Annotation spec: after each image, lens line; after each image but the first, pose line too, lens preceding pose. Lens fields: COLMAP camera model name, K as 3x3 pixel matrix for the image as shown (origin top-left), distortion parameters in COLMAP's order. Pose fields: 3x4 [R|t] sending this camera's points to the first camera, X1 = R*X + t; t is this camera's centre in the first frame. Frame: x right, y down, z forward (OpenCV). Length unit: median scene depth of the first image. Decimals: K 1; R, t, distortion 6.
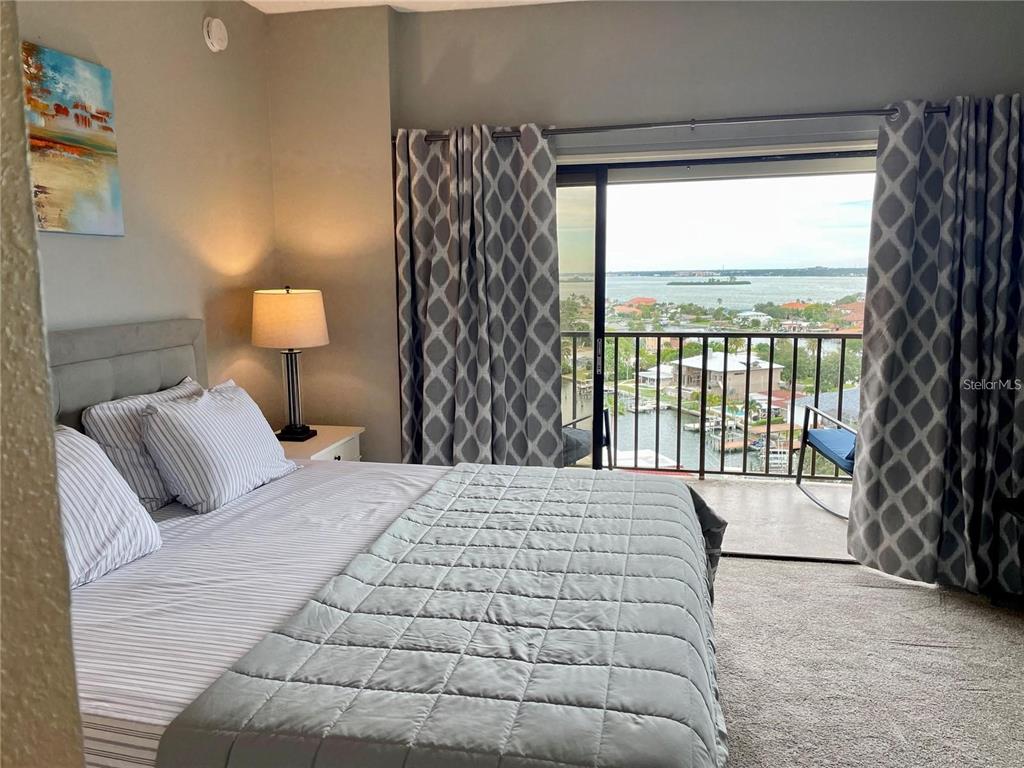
lens RADIAL K [[769.6, 0, 514.5], [0, 769.6, 382.6], [0, 0, 1]] dist [0.082477, -0.101742]
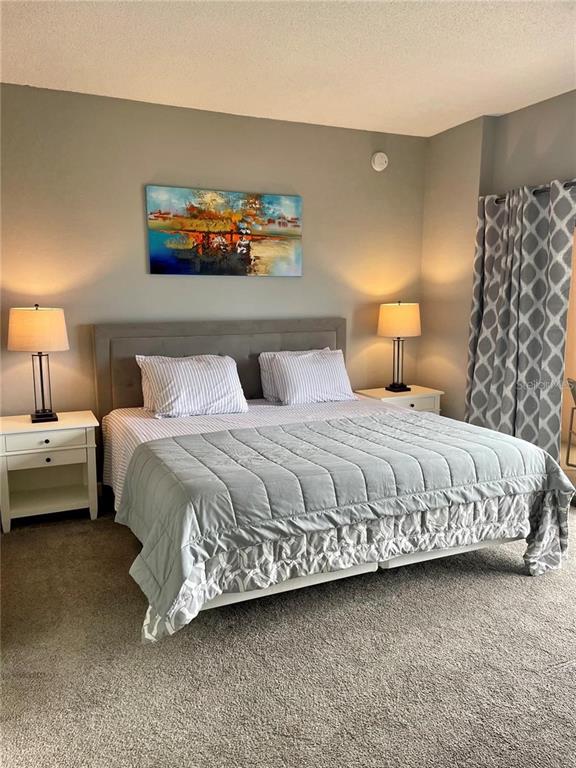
lens RADIAL K [[577.2, 0, 282.7], [0, 577.2, 383.3], [0, 0, 1]] dist [0.082477, -0.101742]
pose [[0.594665, 0.120867, -0.794836, 0.598291], [-0.111623, 0.991472, 0.067256, -0.002019], [0.796187, 0.048727, 0.603086, 0.031343]]
